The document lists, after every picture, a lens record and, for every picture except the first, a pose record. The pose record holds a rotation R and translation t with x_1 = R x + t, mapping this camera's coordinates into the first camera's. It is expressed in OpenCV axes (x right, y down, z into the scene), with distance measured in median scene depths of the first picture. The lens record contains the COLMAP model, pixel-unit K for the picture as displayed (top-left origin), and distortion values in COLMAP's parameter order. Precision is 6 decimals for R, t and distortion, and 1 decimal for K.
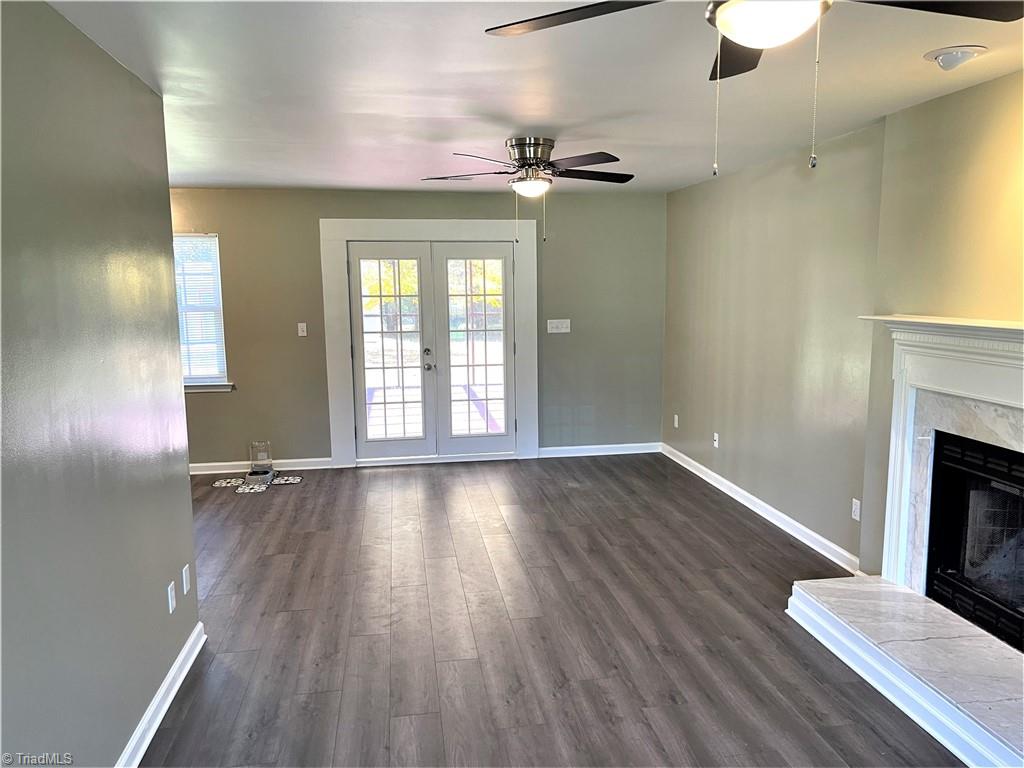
lens RADIAL K [[771.0, 0, 520.4], [0, 771.0, 385.4], [0, 0, 1]] dist [0.067026, -0.083305]
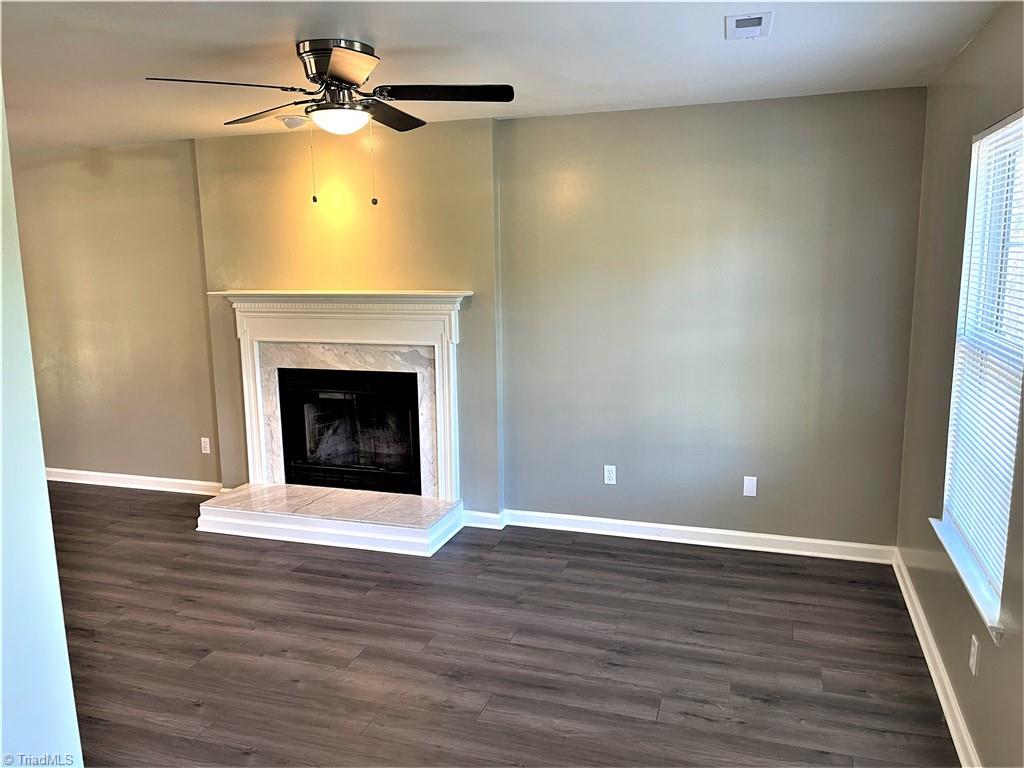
lens RADIAL K [[771.0, 0, 517.2], [0, 771.0, 388.0], [0, 0, 1]] dist [0.067026, -0.083305]
pose [[0.463849, -0.150800, 0.872986, -0.528655], [0.129544, 0.986360, 0.101553, 0.004257], [-0.876392, 0.065984, 0.477057, -0.076056]]
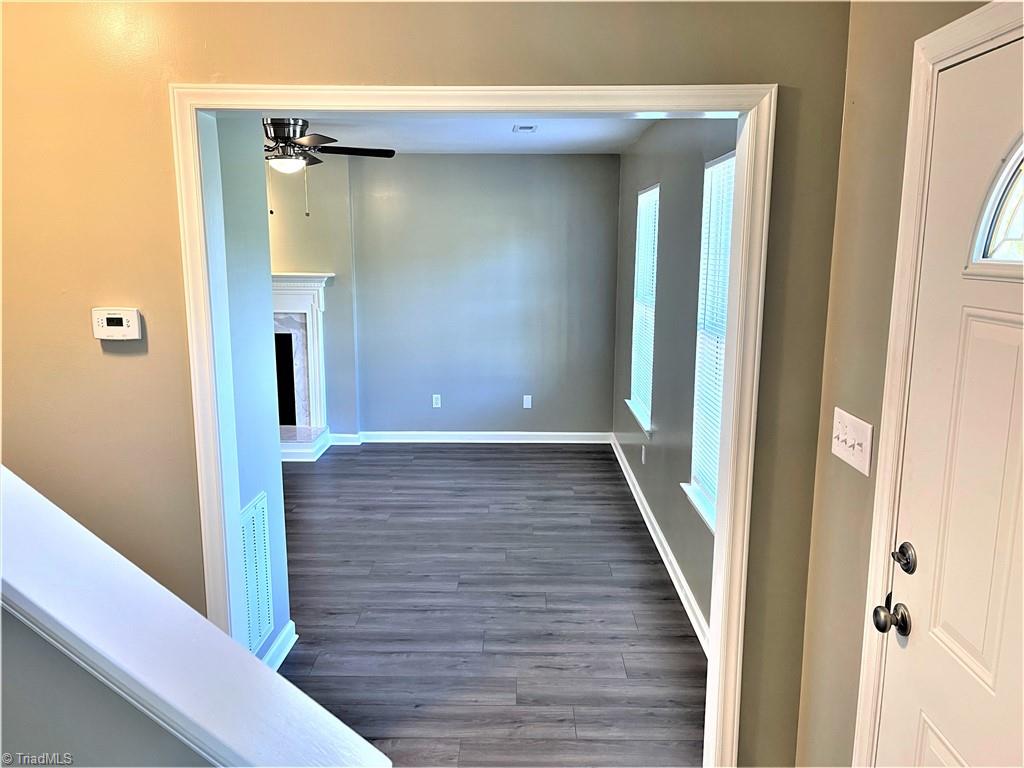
lens RADIAL K [[771.0, 0, 526.7], [0, 771.0, 389.6], [0, 0, 1]] dist [0.067026, -0.083305]
pose [[0.160140, -0.174037, 0.971631, -1.149437], [0.124192, 0.980065, 0.155079, 0.006827], [-0.979251, 0.095834, 0.178562, -0.141937]]
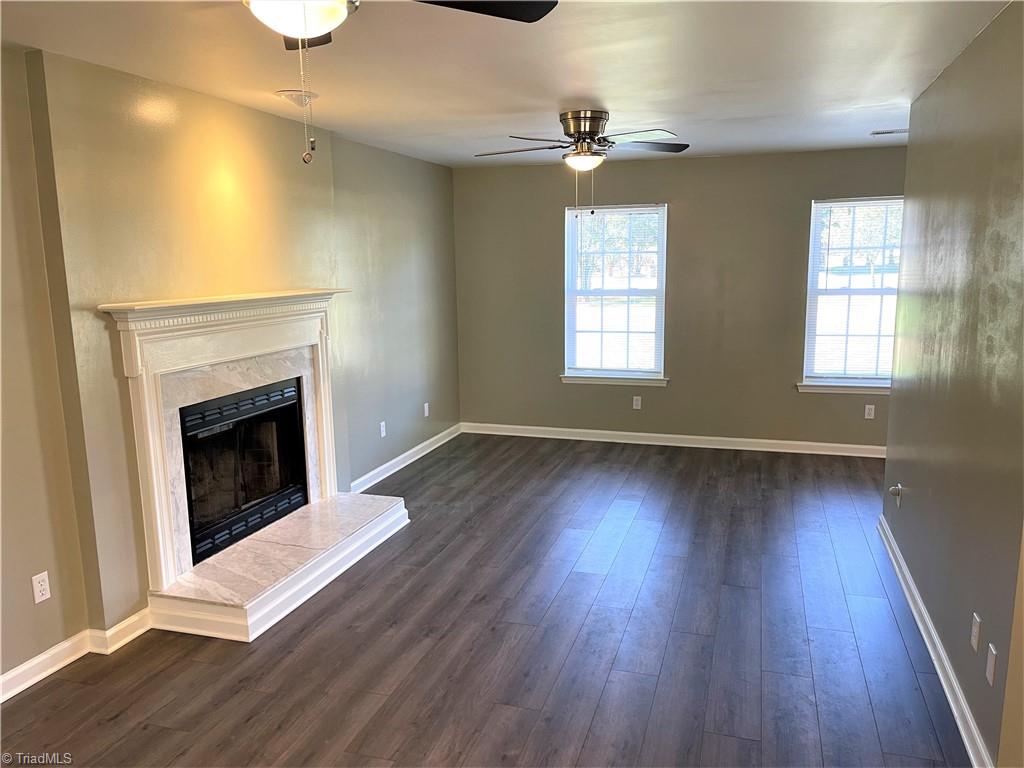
lens RADIAL K [[771.0, 0, 522.7], [0, 771.0, 391.9], [0, 0, 1]] dist [0.067026, -0.083305]
pose [[-0.896092, -0.057039, 0.440188, -0.334913], [0.078841, 0.955486, 0.284307, -0.223531], [-0.436810, 0.289470, -0.851707, 1.679928]]
